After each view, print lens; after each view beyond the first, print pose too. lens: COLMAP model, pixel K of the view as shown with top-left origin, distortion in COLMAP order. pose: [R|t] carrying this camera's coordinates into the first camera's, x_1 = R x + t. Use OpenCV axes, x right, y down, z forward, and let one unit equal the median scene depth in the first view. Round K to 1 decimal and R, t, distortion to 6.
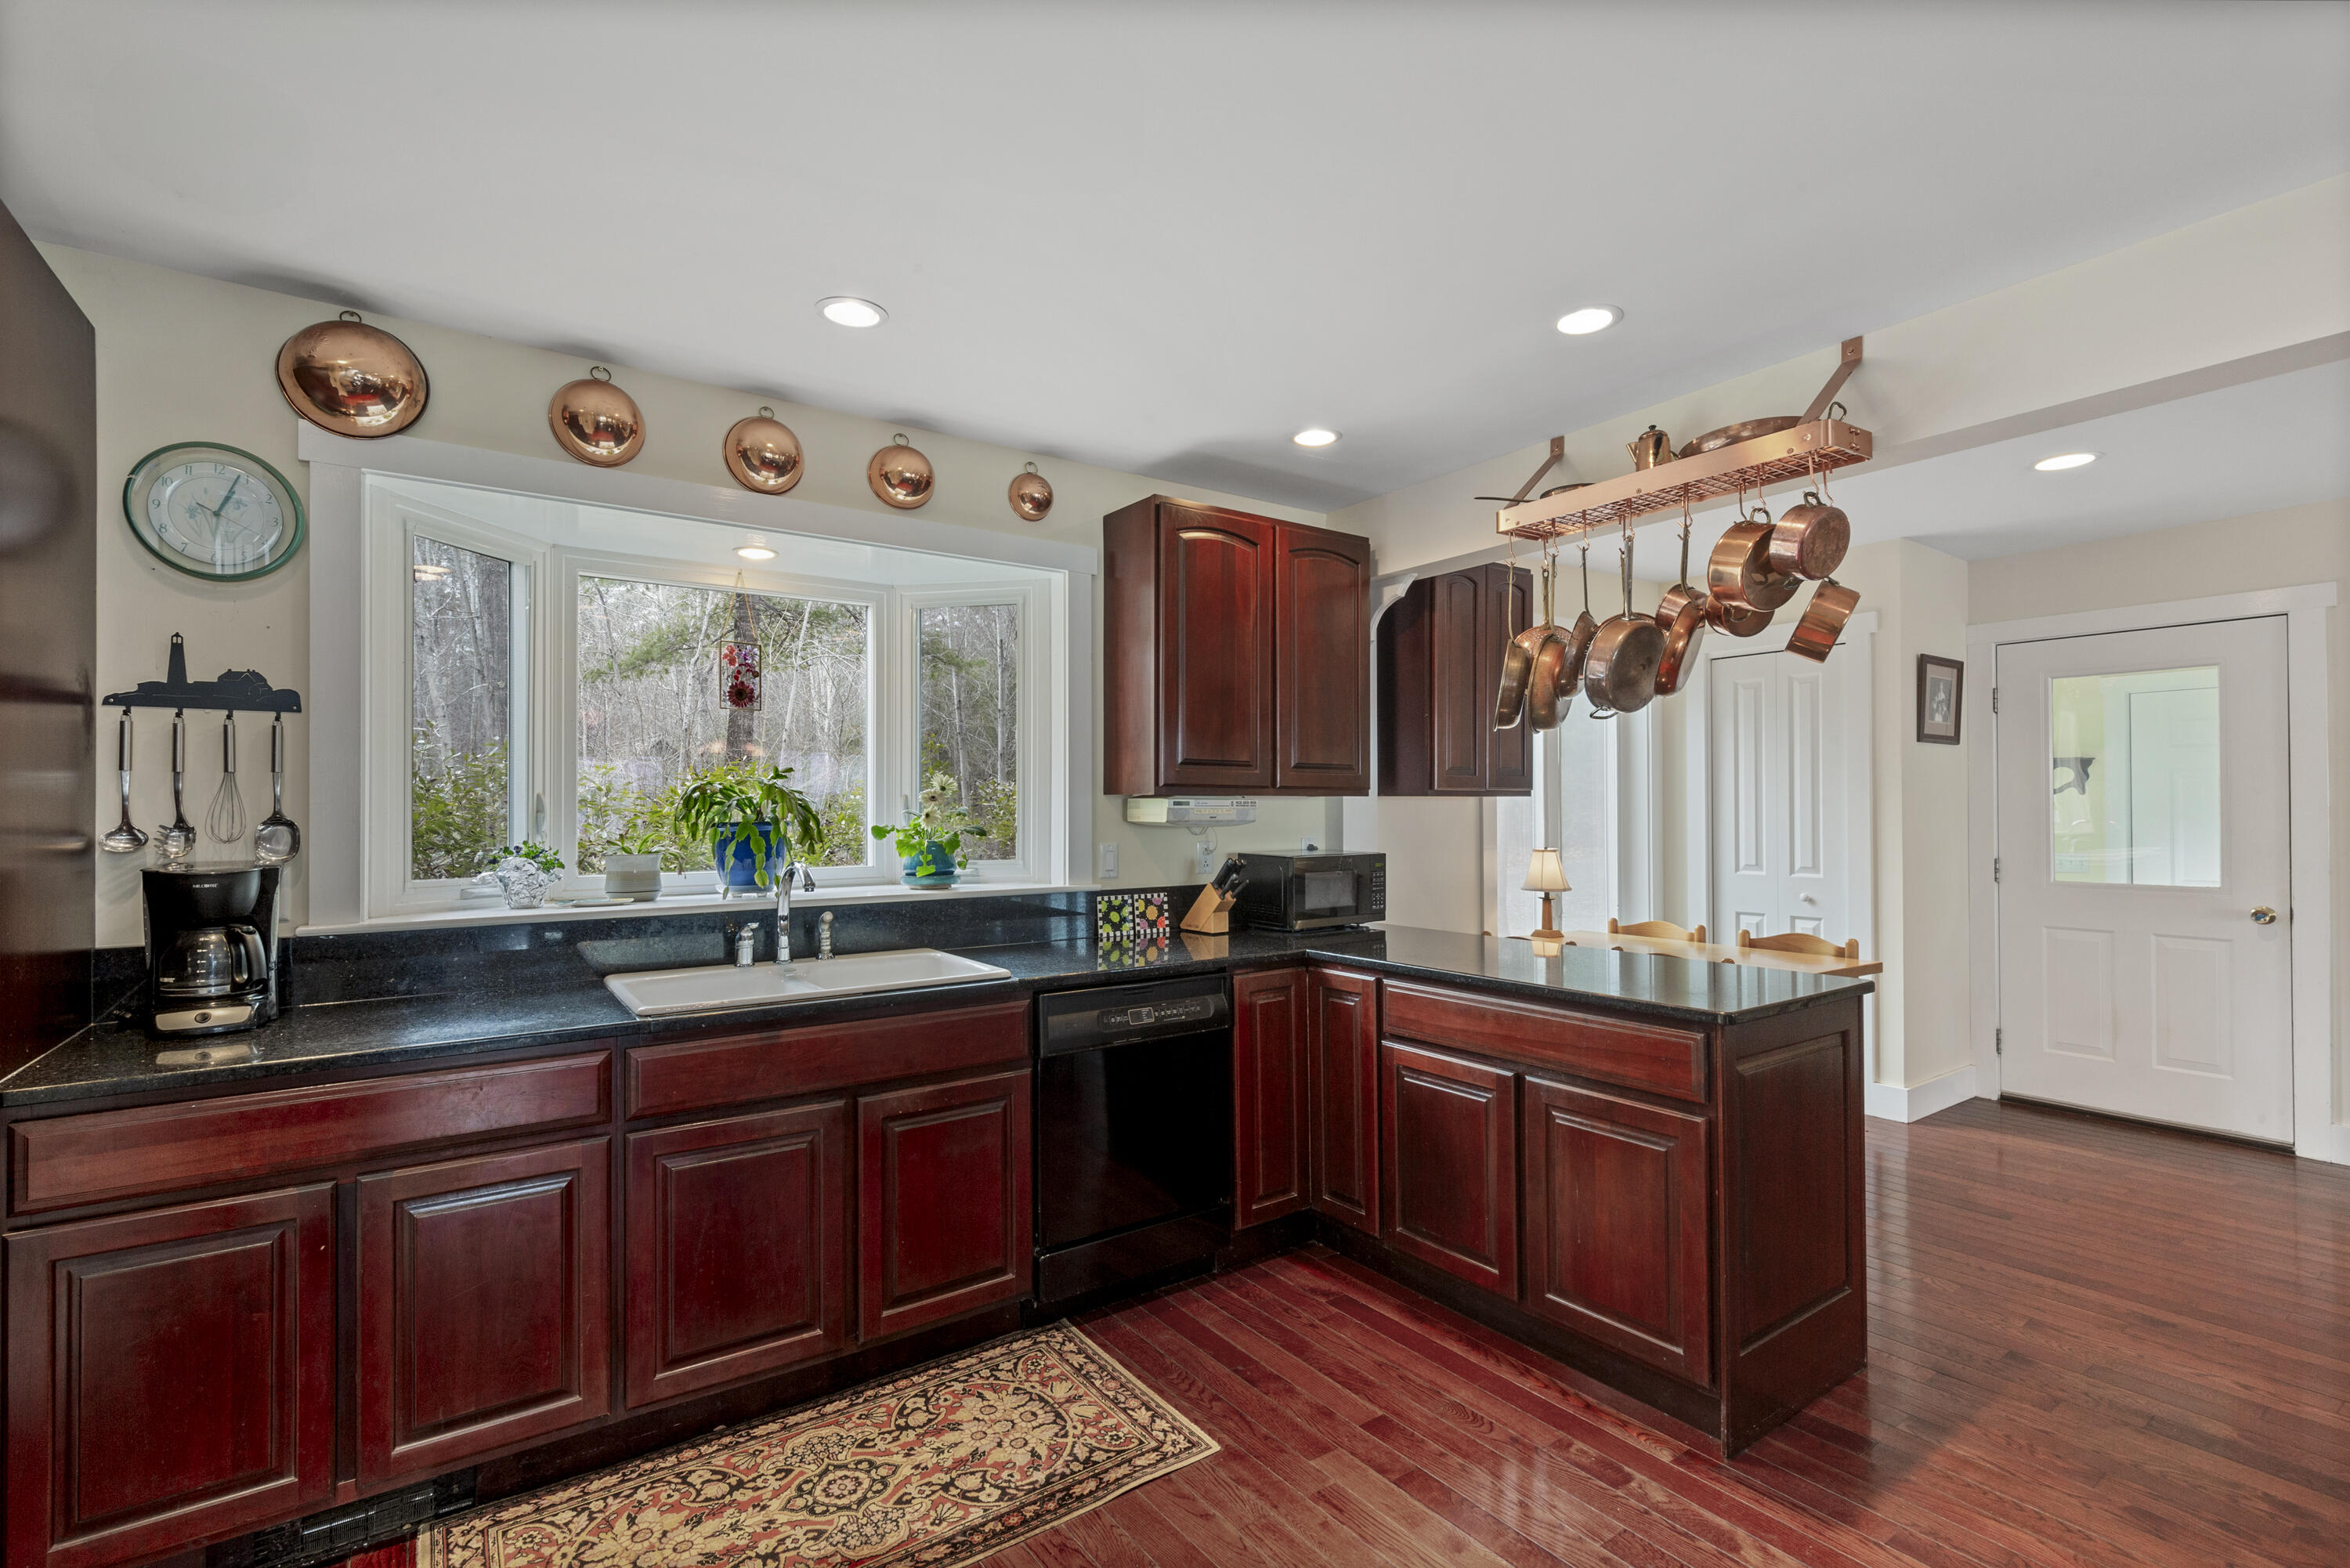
lens RADIAL K [[1046.8, 0, 1171.0], [0, 1046.8, 818.0], [0, 0, 1]] dist [0.011817, -0.000430]
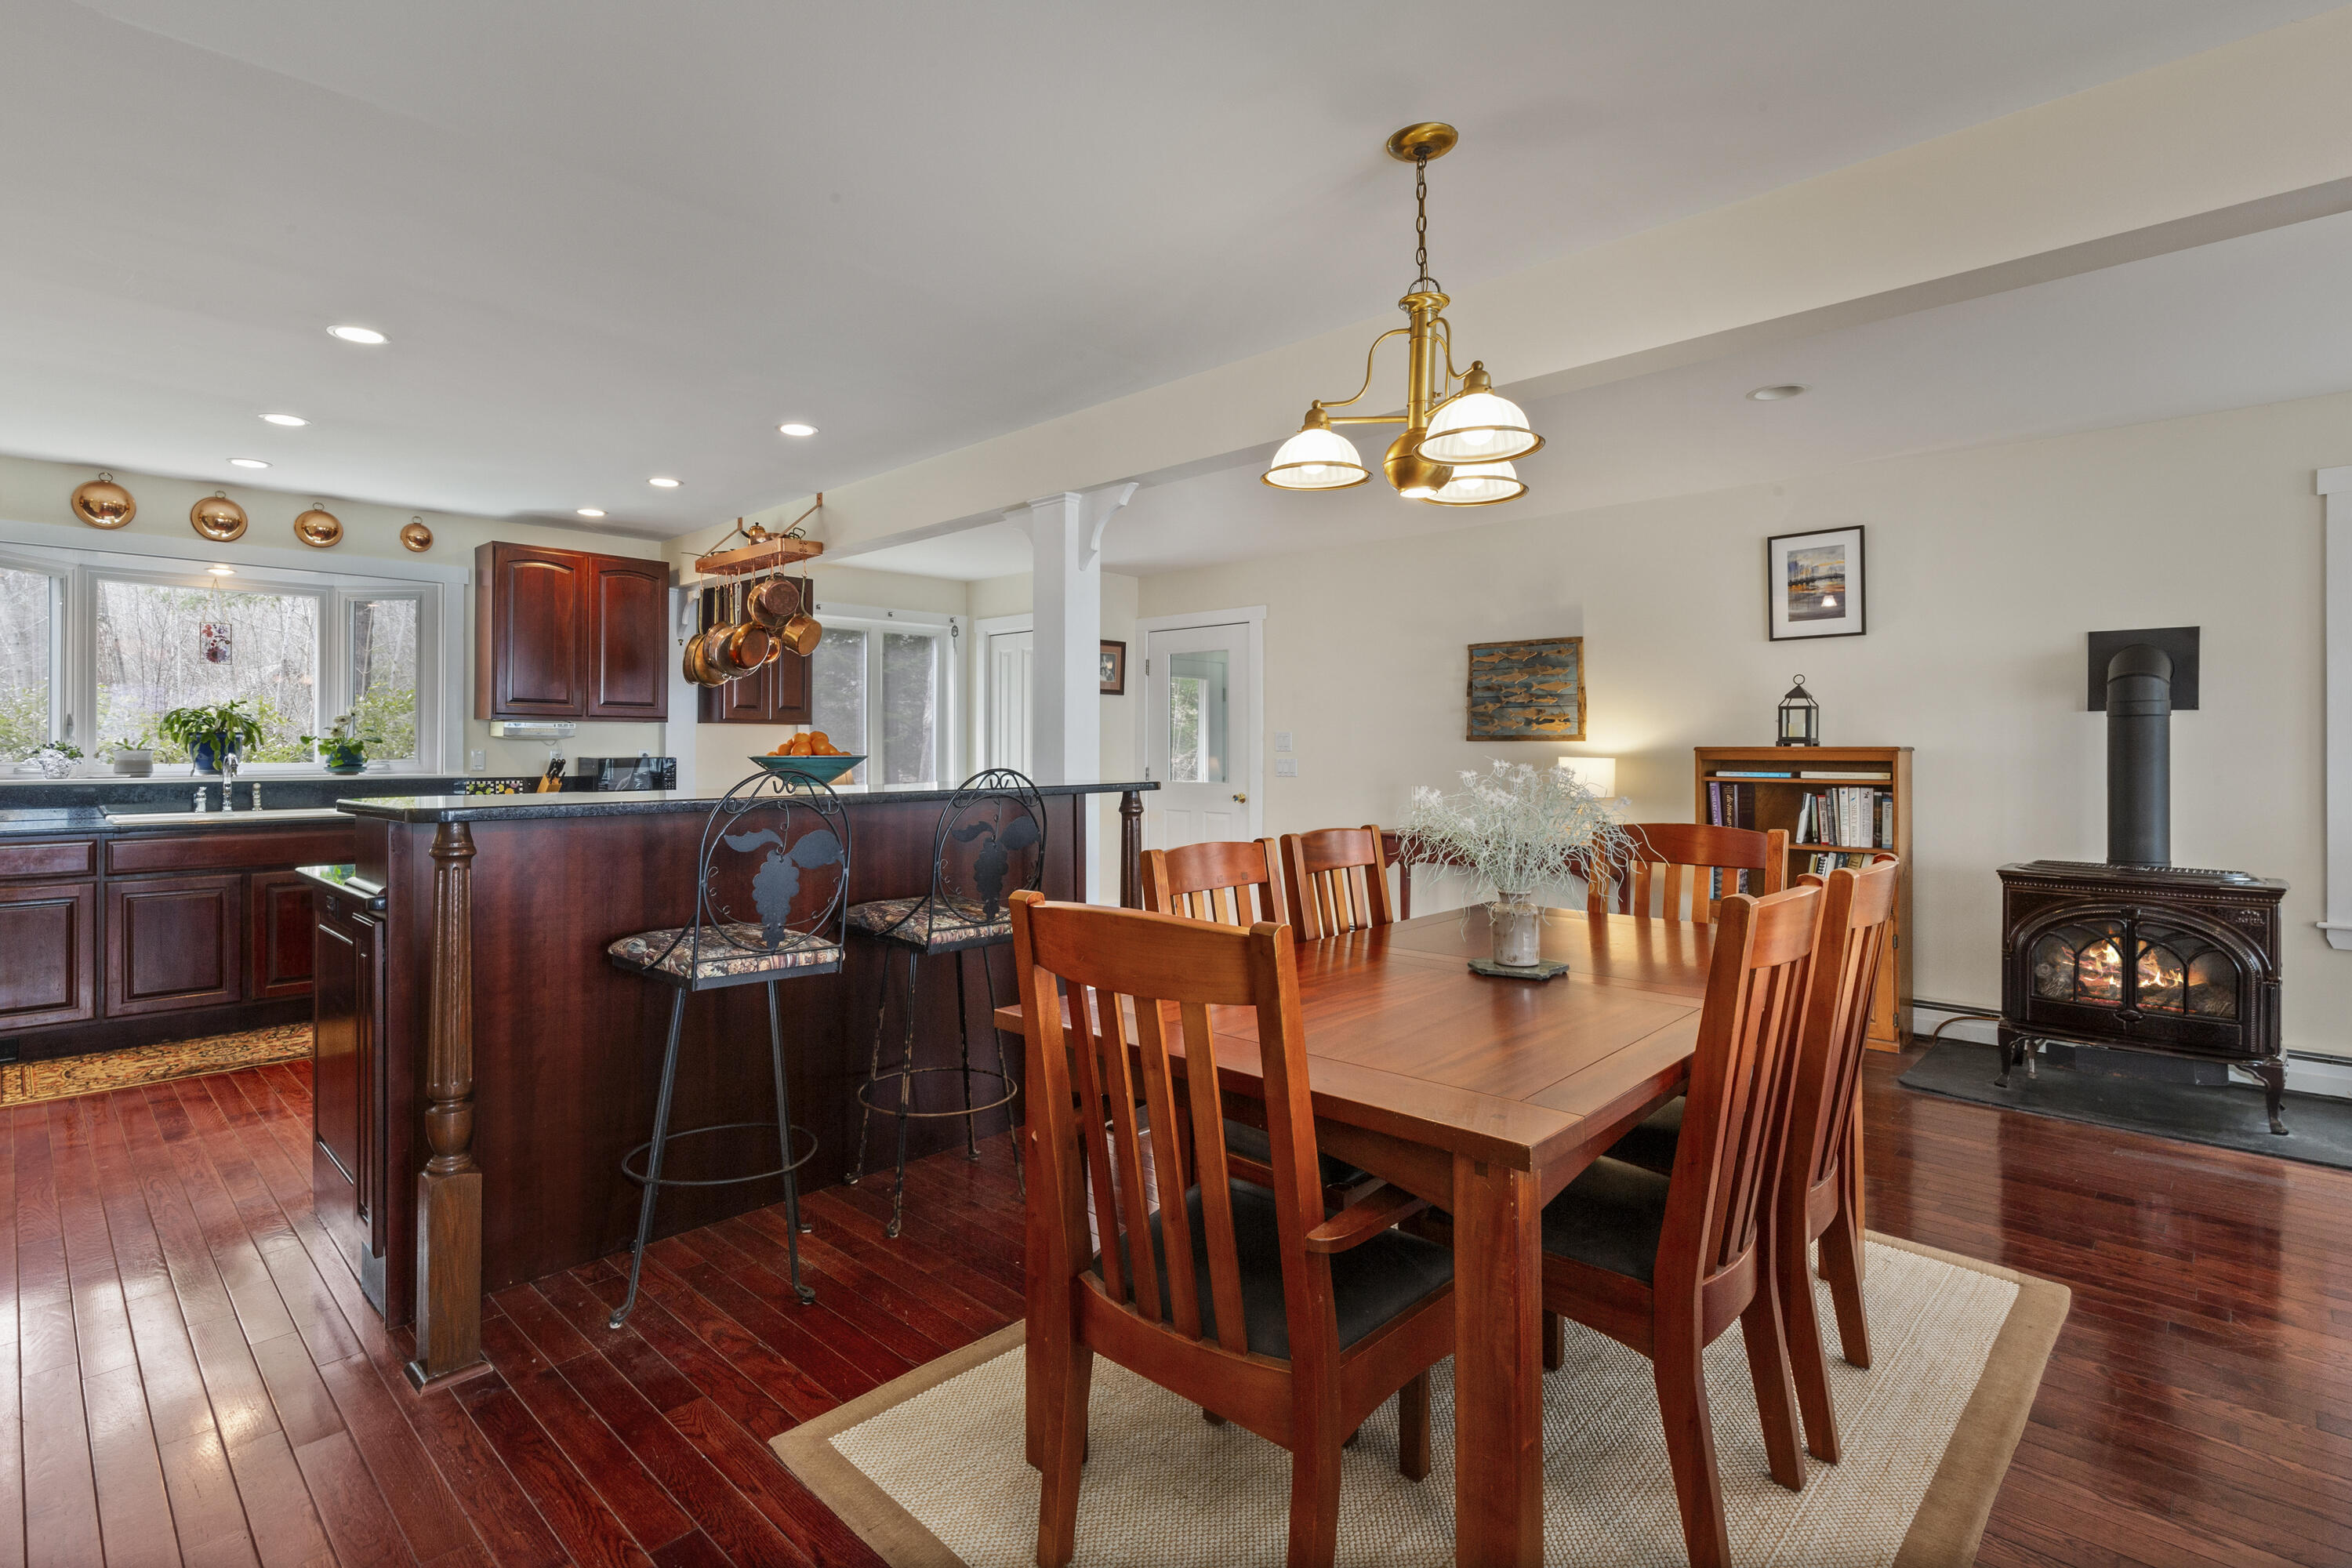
lens RADIAL K [[1105.4, 0, 1125.1], [0, 1105.4, 766.8], [0, 0, 1]] dist [-0.001787, -0.000319]
pose [[0.985176, 0.001822, 0.171534, 0.766220], [-0.003056, 0.999971, 0.006927, 0.043348], [-0.171517, -0.007348, 0.985154, -1.039227]]
